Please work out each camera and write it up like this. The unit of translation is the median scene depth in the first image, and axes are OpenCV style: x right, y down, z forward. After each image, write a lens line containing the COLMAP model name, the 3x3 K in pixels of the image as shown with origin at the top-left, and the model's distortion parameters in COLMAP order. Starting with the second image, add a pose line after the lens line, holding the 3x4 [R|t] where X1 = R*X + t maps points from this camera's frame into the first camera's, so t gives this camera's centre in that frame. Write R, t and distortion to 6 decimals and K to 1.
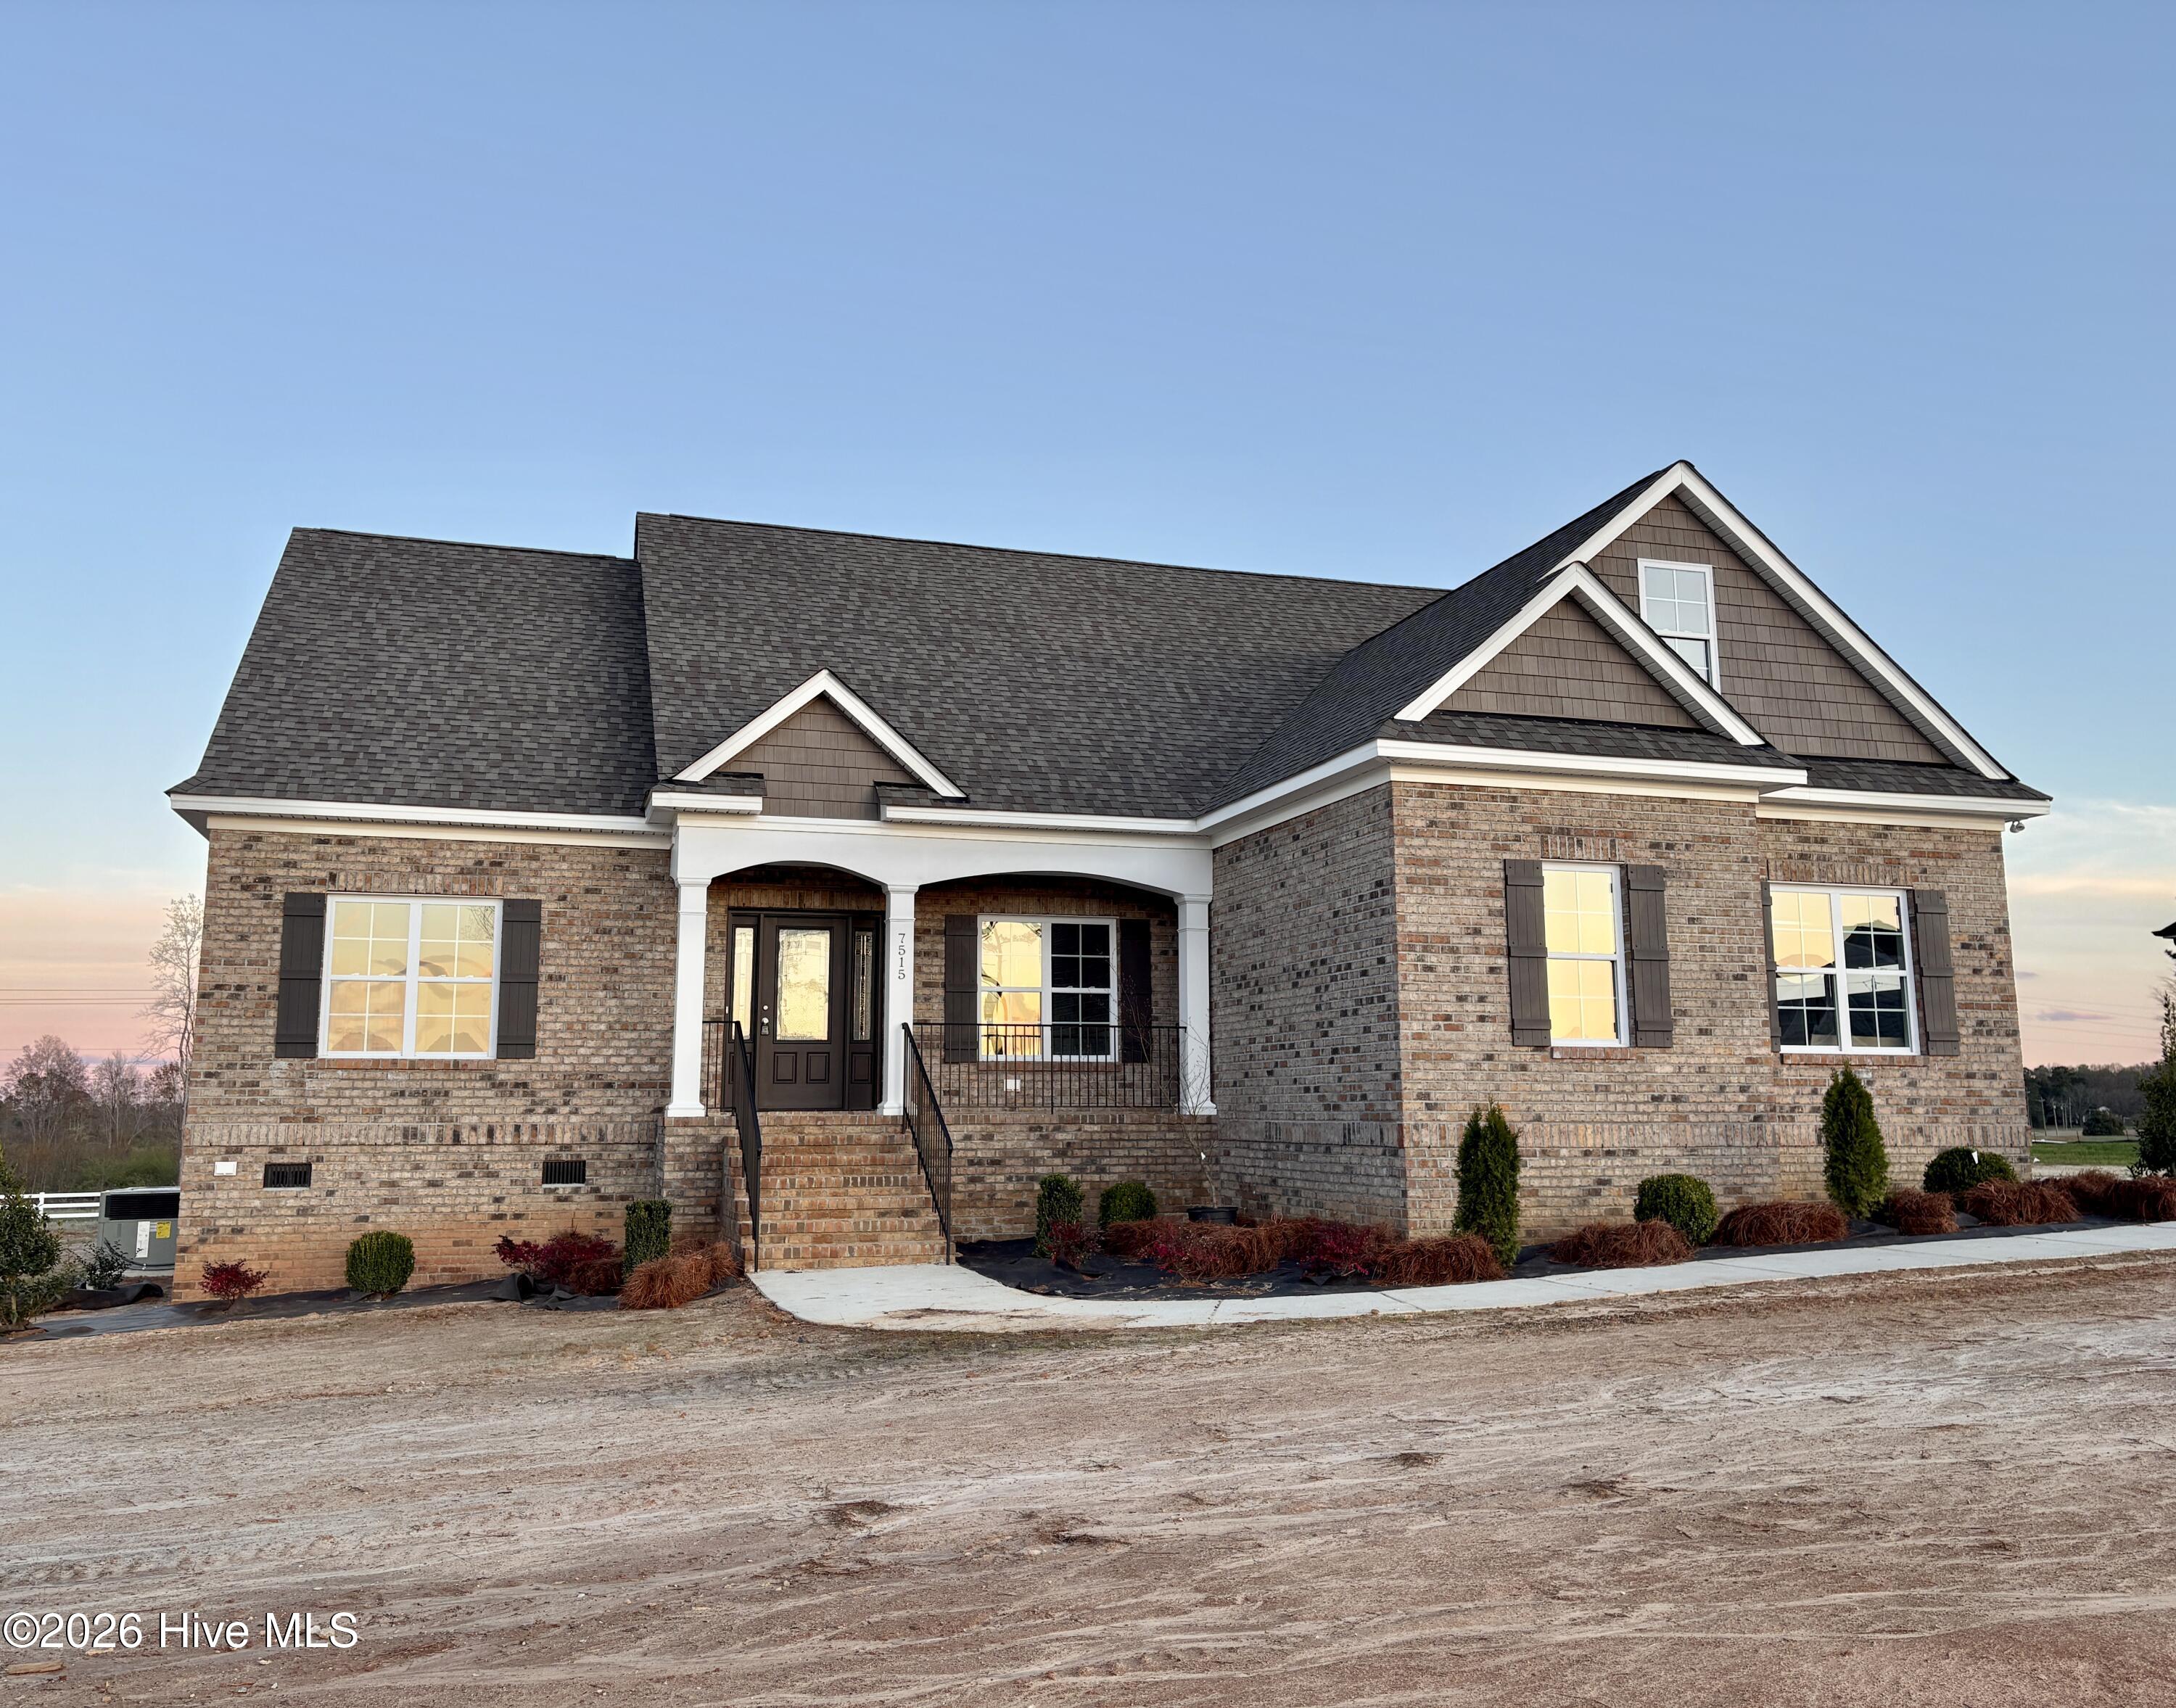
lens RADIAL K [[1780.3, 0, 1058.0], [0, 1780.3, 841.6], [0, 0, 1]] dist [0.038402, -0.004109]
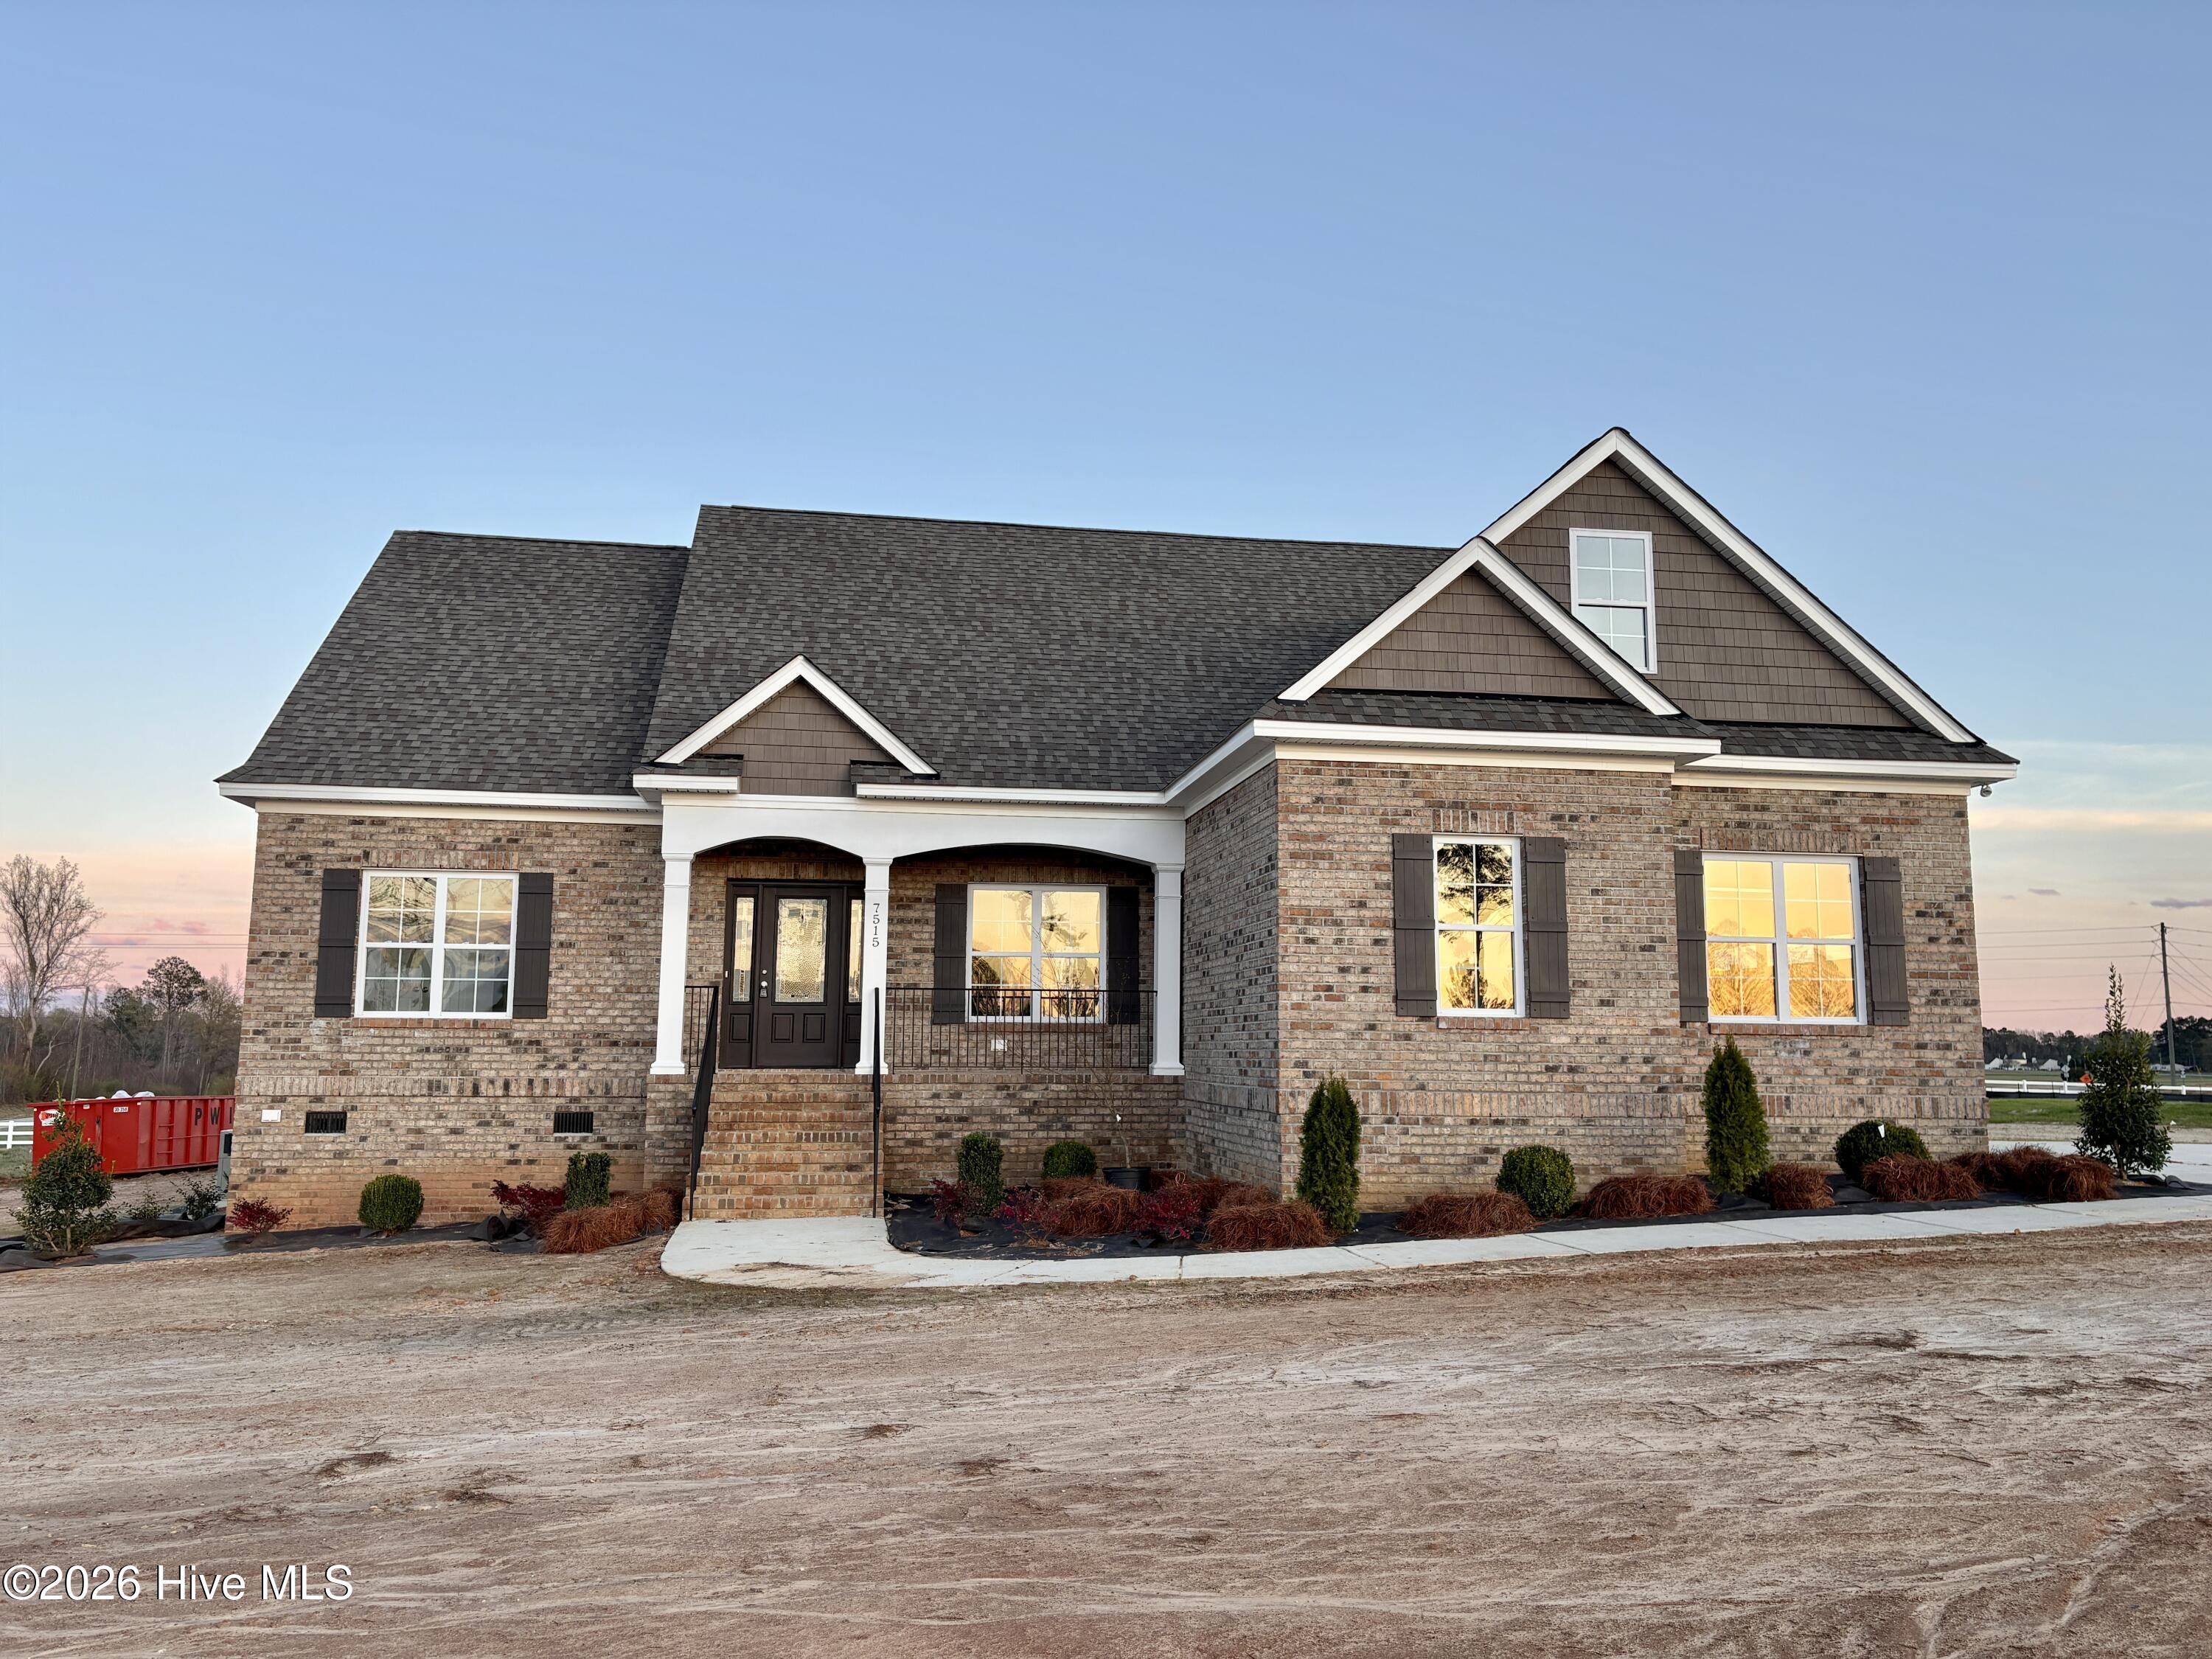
lens RADIAL K [[1732.0, 0, 1106.0], [0, 1732.0, 829.5], [0, 0, 1]] dist [0.043576, -0.022097]
pose [[0.990041, -0.008444, -0.140525, 0.200734], [0.011908, 0.999645, 0.023829, -0.015925], [0.140274, -0.025265, 0.989790, -0.003167]]
